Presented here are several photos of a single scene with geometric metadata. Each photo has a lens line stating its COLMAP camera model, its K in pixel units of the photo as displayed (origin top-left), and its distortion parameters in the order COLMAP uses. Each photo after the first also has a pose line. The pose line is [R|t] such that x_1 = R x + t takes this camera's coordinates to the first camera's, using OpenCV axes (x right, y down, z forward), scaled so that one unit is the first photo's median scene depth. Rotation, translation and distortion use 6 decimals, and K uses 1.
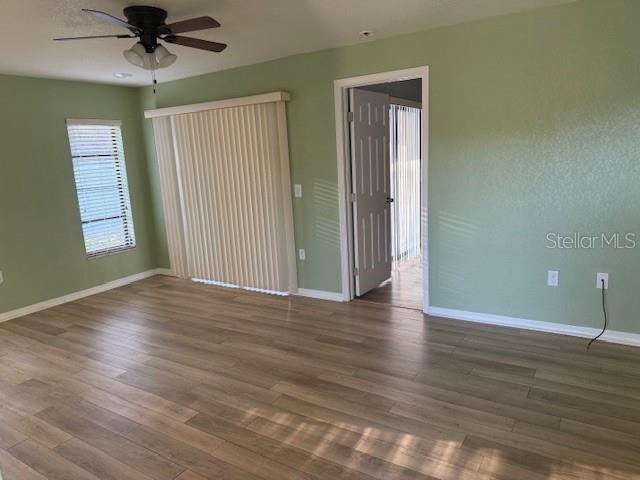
lens RADIAL K [[453.1, 0, 320.0], [0, 453.1, 240.0], [0, 0, 1]] dist [0.115163, -0.151907]
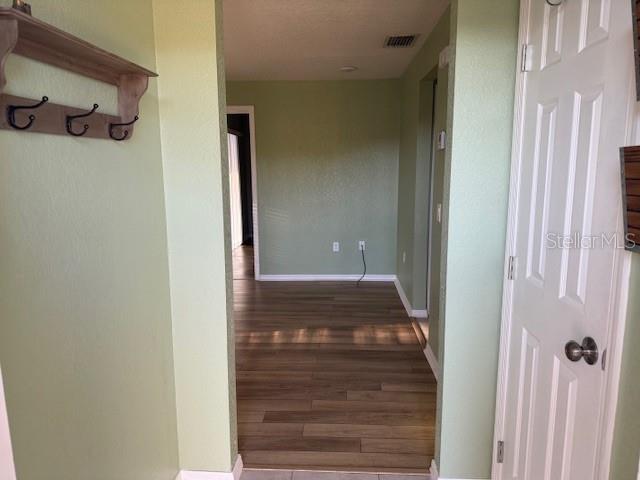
lens RADIAL K [[453.1, 0, 320.0], [0, 453.1, 240.0], [0, 0, 1]] dist [0.115163, -0.151907]
pose [[0.873501, -0.030413, 0.485871, -0.377689], [0.050426, 0.998331, -0.028166, 0.120121], [-0.484203, 0.049104, 0.873576, -0.433717]]
